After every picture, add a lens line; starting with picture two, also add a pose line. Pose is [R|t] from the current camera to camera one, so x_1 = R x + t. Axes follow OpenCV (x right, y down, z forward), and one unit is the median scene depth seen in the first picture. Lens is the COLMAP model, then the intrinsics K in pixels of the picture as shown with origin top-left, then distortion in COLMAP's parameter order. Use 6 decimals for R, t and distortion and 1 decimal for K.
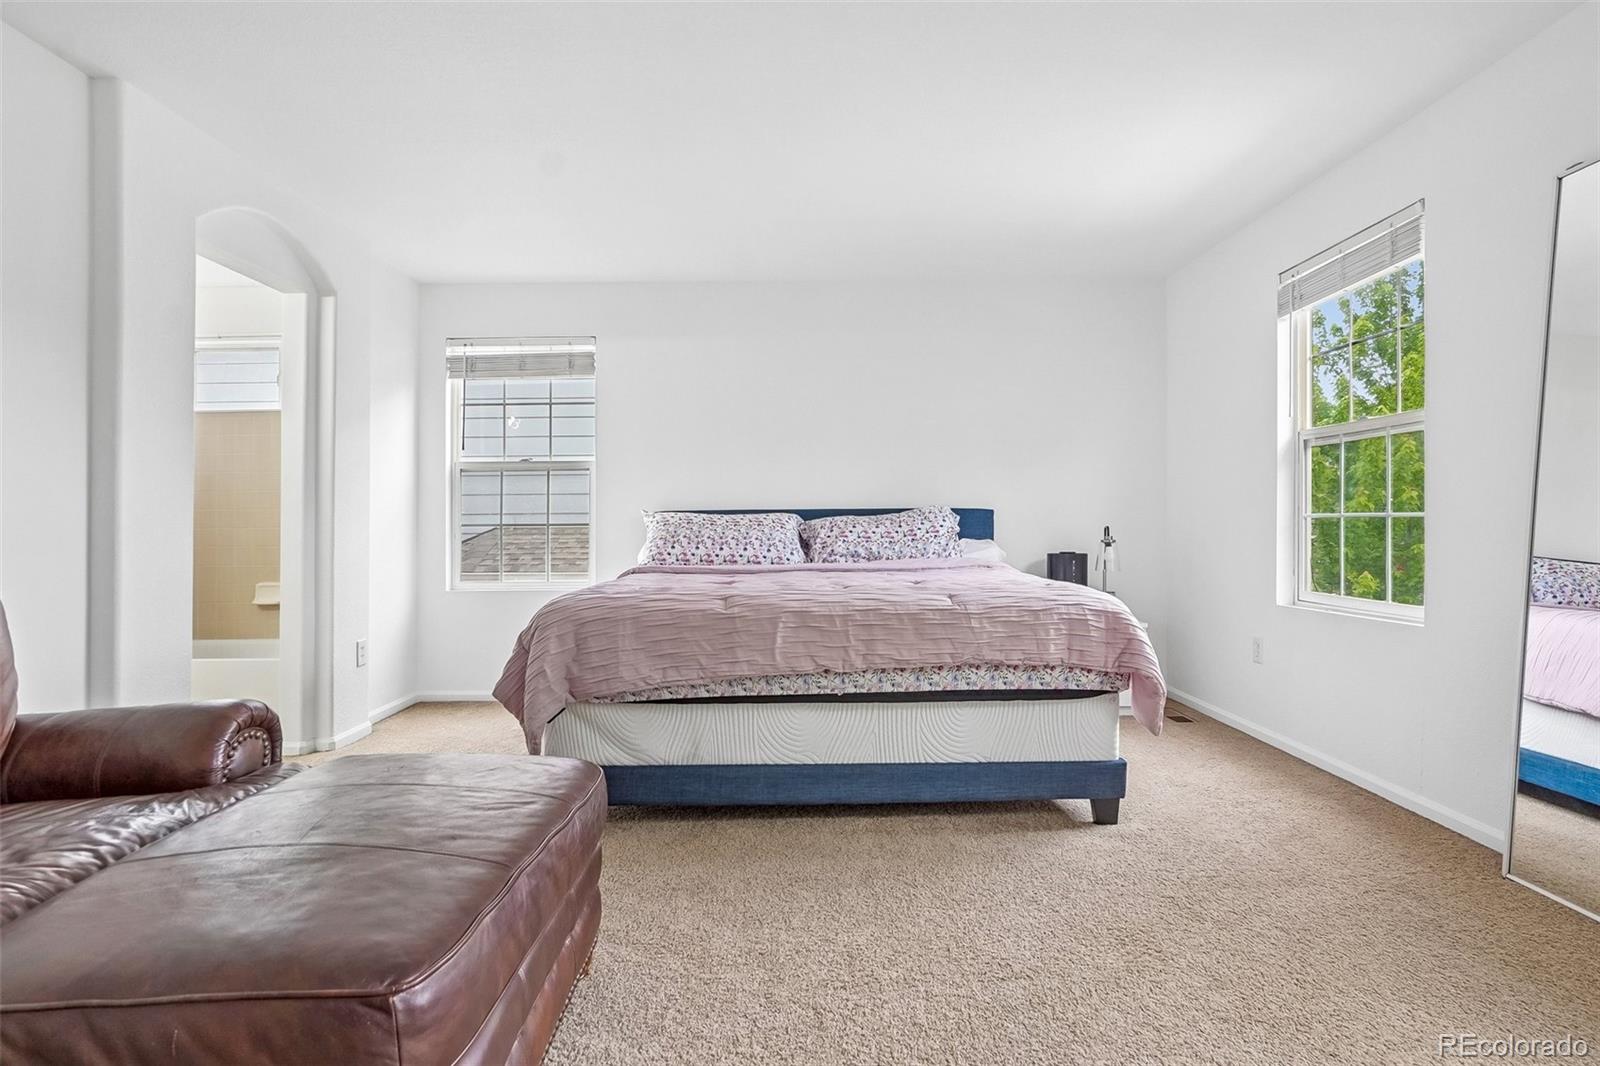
lens RADIAL K [[830.0, 0, 800.0], [0, 830.0, 533.0], [0, 0, 1]] dist [-0.039880, 0.024116]
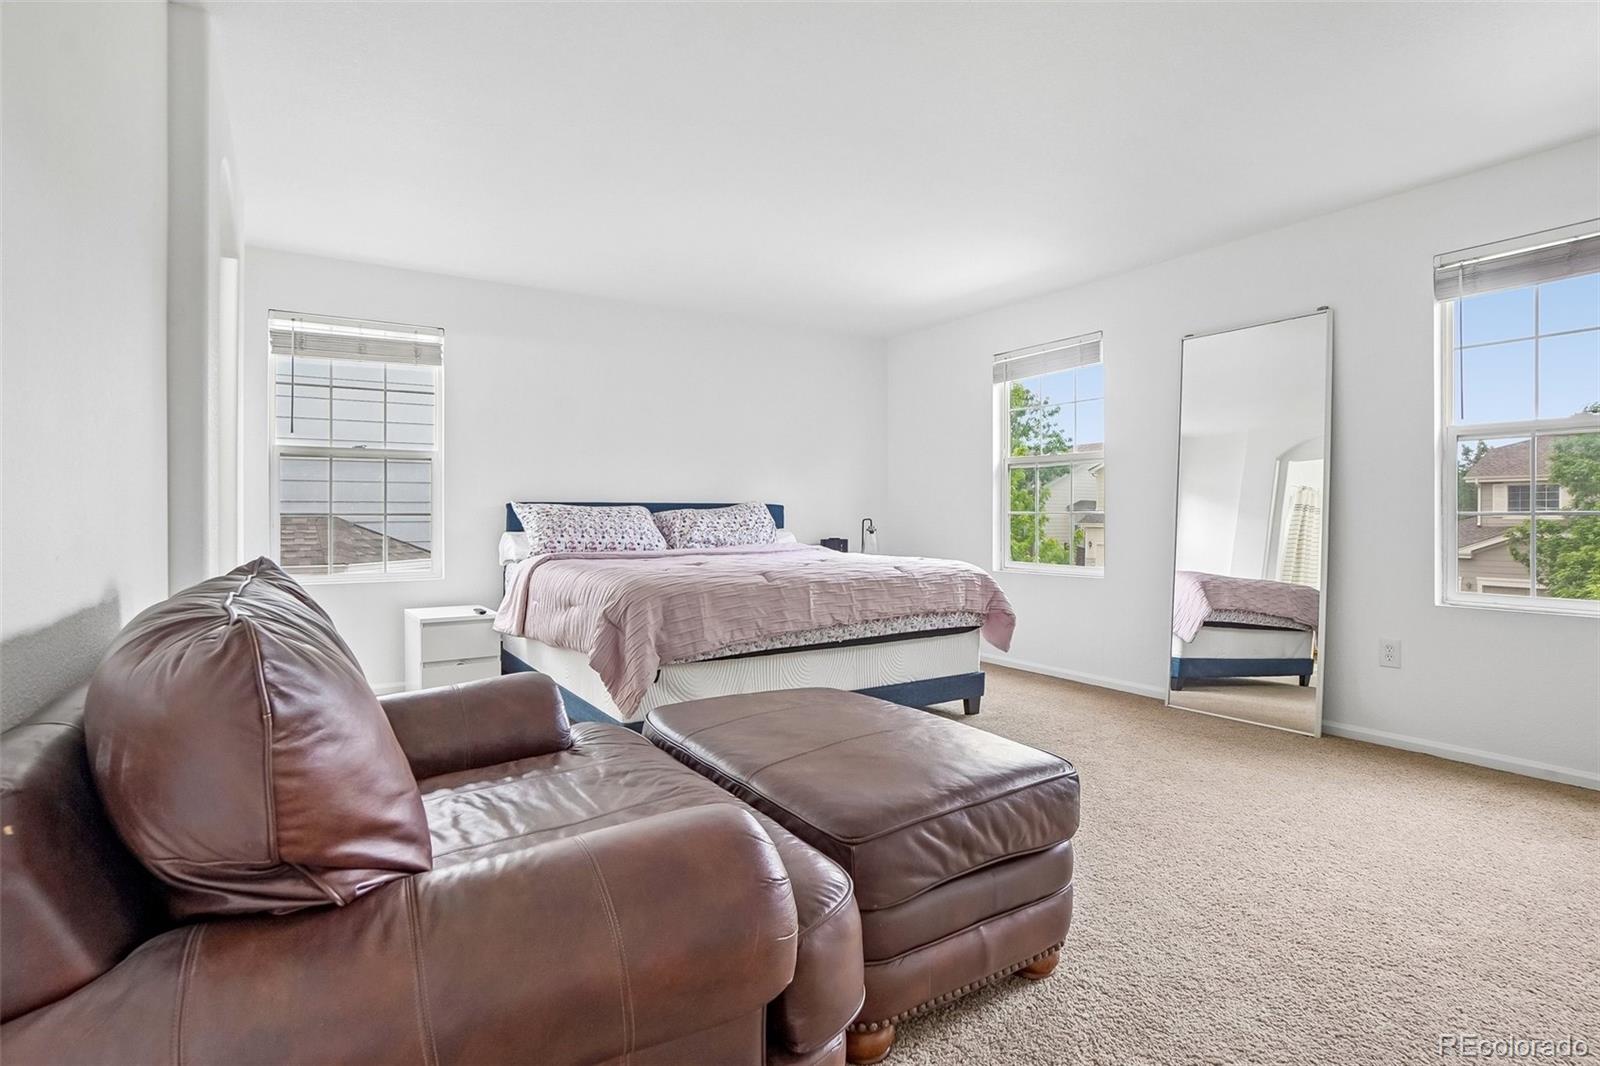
lens RADIAL K [[780.1, 0, 793.7], [0, 780.1, 529.1], [0, 0, 1]] dist [-0.058113, 0.022743]
pose [[0.848858, -0.000810, 0.528620, -0.433336], [-0.002257, 0.999984, 0.005157, 0.002188], [-0.528616, -0.005571, 0.848843, -0.029378]]
